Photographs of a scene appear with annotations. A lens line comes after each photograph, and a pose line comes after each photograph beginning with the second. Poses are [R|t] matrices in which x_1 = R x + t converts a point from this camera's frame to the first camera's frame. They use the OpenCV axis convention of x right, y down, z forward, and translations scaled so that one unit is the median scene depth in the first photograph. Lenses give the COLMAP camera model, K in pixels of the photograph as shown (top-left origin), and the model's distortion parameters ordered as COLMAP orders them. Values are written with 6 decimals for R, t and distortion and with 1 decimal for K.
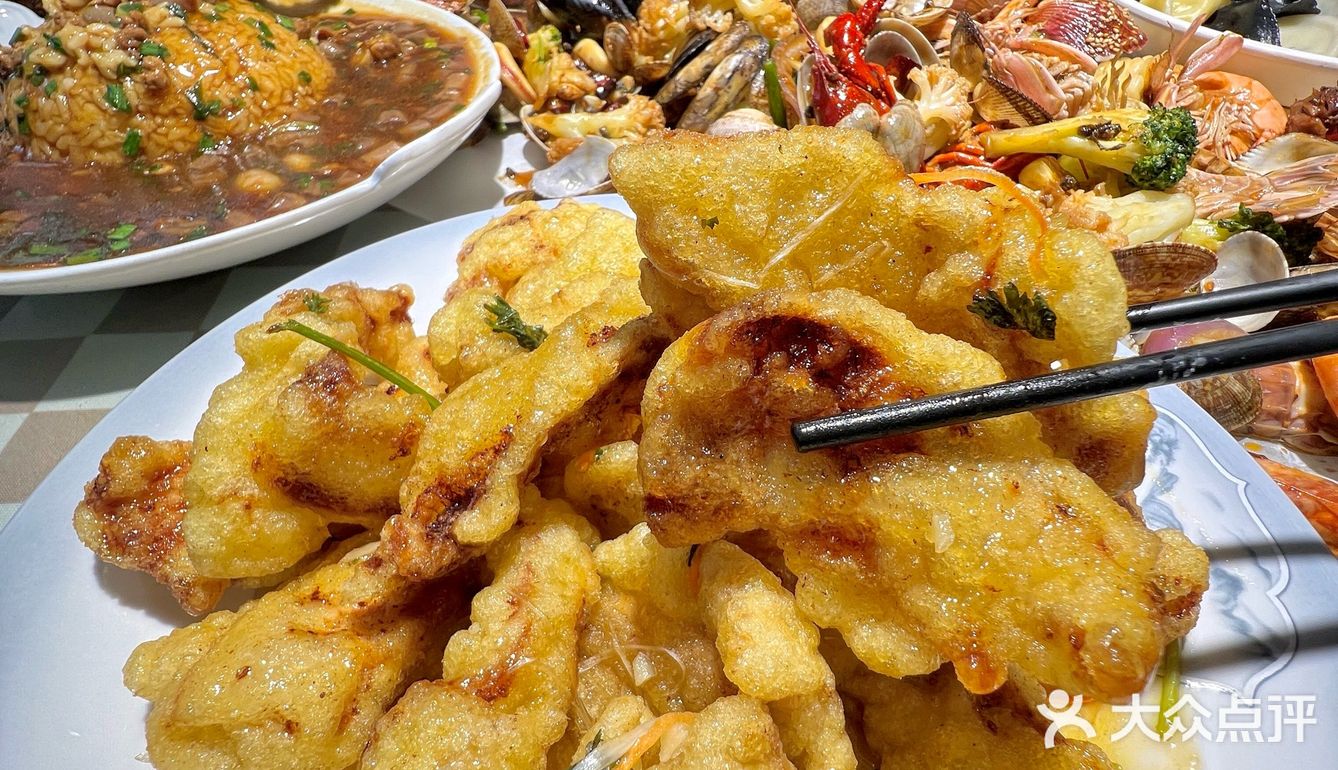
lens RADIAL K [[680.0, 0, 669.0], [0, 680.0, 385.0], [0, 0, 1]] dist [0.000669, 0.000149]
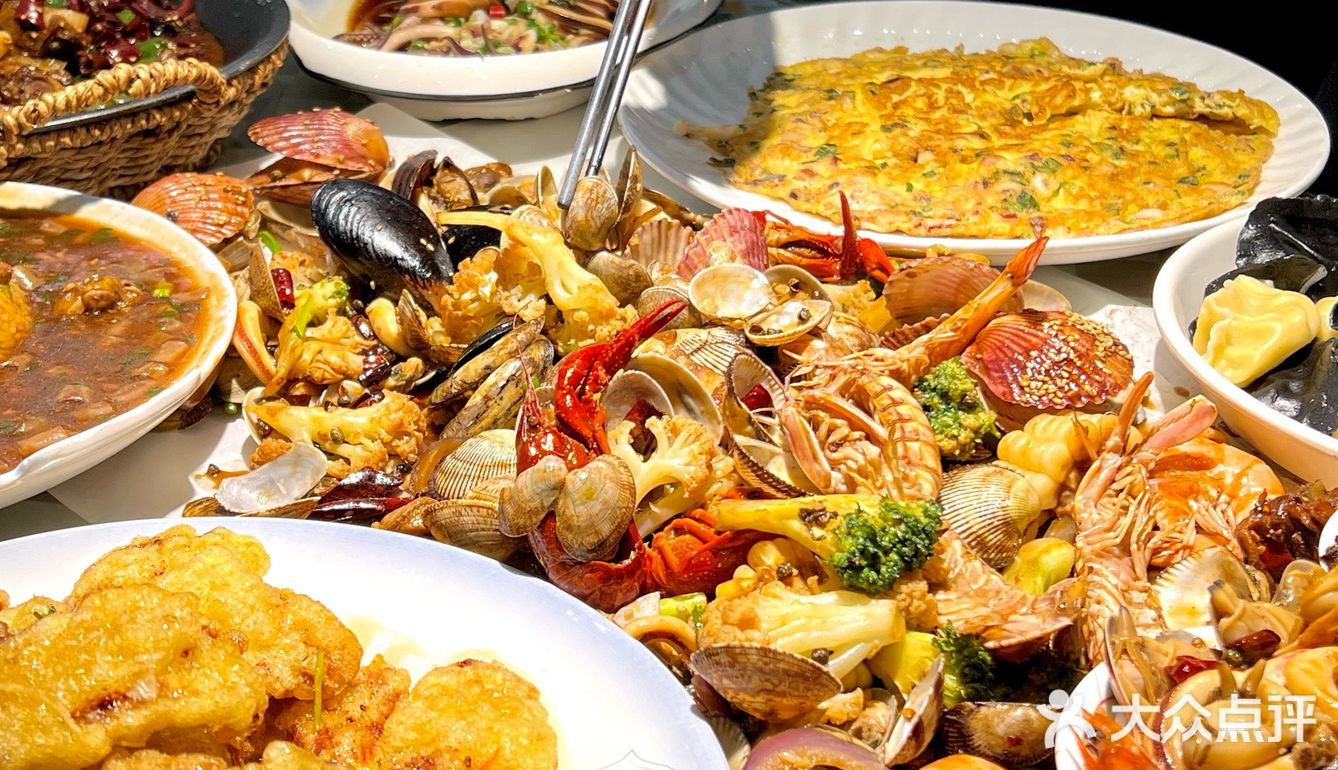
lens RADIAL K [[1931.5, 0, 669.0], [0, 1931.5, 385.0], [0, 0, 1]] dist [0.156591, -0.076023]
pose [[0.979087, 0.105842, -0.173743, 0.645365], [-0.153925, 0.943813, -0.292446, 0.158792], [0.133028, 0.313074, 0.940366, -1.029816]]
